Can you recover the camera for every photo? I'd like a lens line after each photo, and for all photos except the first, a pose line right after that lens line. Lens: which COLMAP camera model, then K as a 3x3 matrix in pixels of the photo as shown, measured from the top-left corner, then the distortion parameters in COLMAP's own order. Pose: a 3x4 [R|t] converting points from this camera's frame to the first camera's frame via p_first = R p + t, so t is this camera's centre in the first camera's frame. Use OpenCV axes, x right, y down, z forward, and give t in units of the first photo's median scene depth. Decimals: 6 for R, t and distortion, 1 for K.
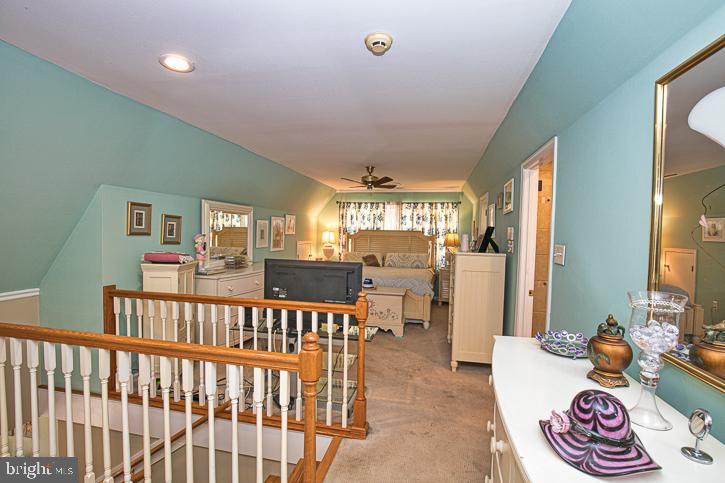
lens RADIAL K [[335.8, 0, 362.5], [0, 335.8, 241.5], [0, 0, 1]] dist [-0.020886, 0.001187]
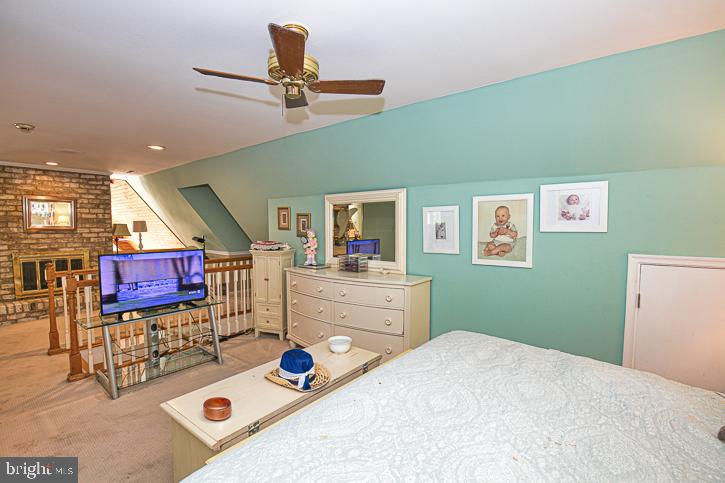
lens RADIAL K [[335.8, 0, 362.5], [0, 335.8, 241.5], [0, 0, 1]] dist [-0.020886, 0.001187]
pose [[-0.436921, 0.018698, -0.899306, 0.365441], [-0.034700, 0.998689, 0.037623, -0.025477], [0.898830, 0.047644, -0.435700, 1.464862]]
